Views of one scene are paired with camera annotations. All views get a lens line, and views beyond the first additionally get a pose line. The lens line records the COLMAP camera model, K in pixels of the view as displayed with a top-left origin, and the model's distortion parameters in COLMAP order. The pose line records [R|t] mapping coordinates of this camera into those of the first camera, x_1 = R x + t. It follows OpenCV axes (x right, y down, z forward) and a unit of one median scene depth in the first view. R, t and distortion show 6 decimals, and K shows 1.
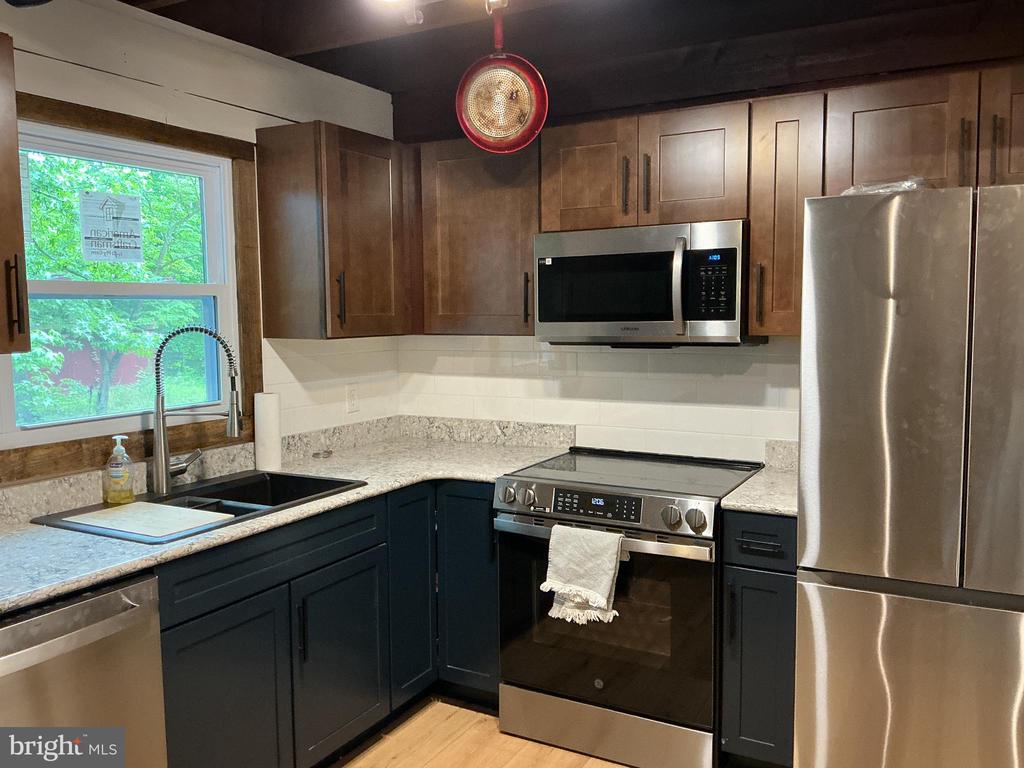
lens RADIAL K [[848.6, 0, 512.7], [0, 848.6, 378.0], [0, 0, 1]] dist [0.059563, -0.071508]
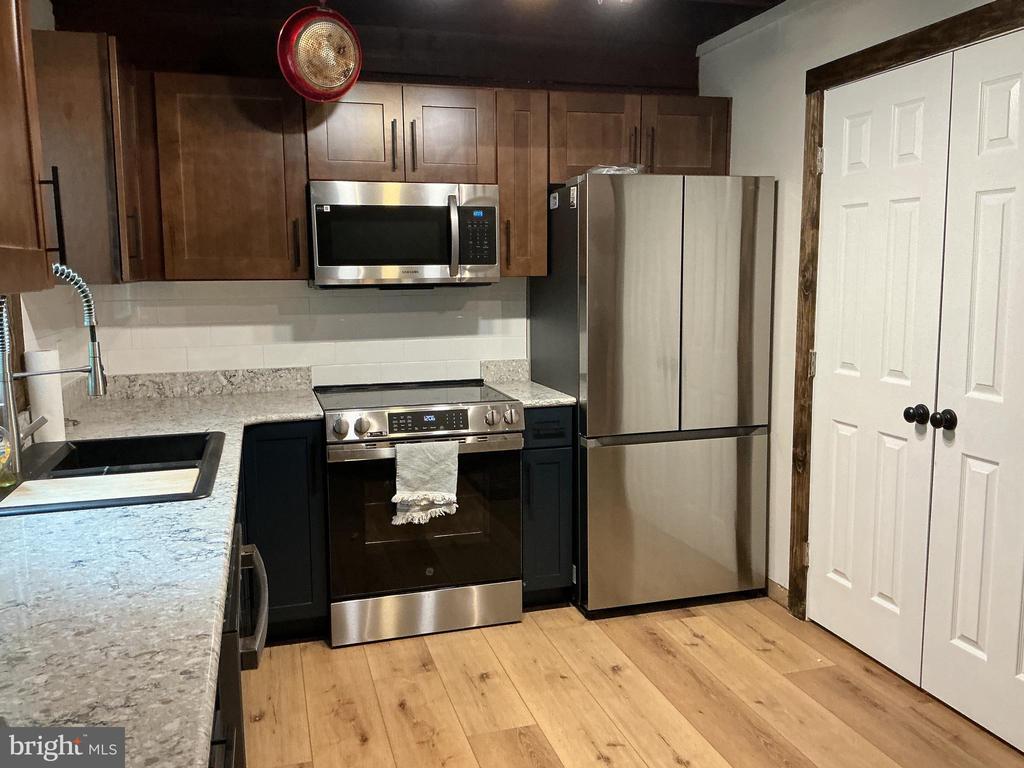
lens RADIAL K [[848.6, 0, 517.6], [0, 848.6, 389.2], [0, 0, 1]] dist [0.059563, -0.071508]
pose [[0.697555, -0.099739, 0.709555, -0.625395], [0.061147, 0.994938, 0.079740, 0.018312], [-0.713917, -0.012236, 0.700123, 0.086764]]
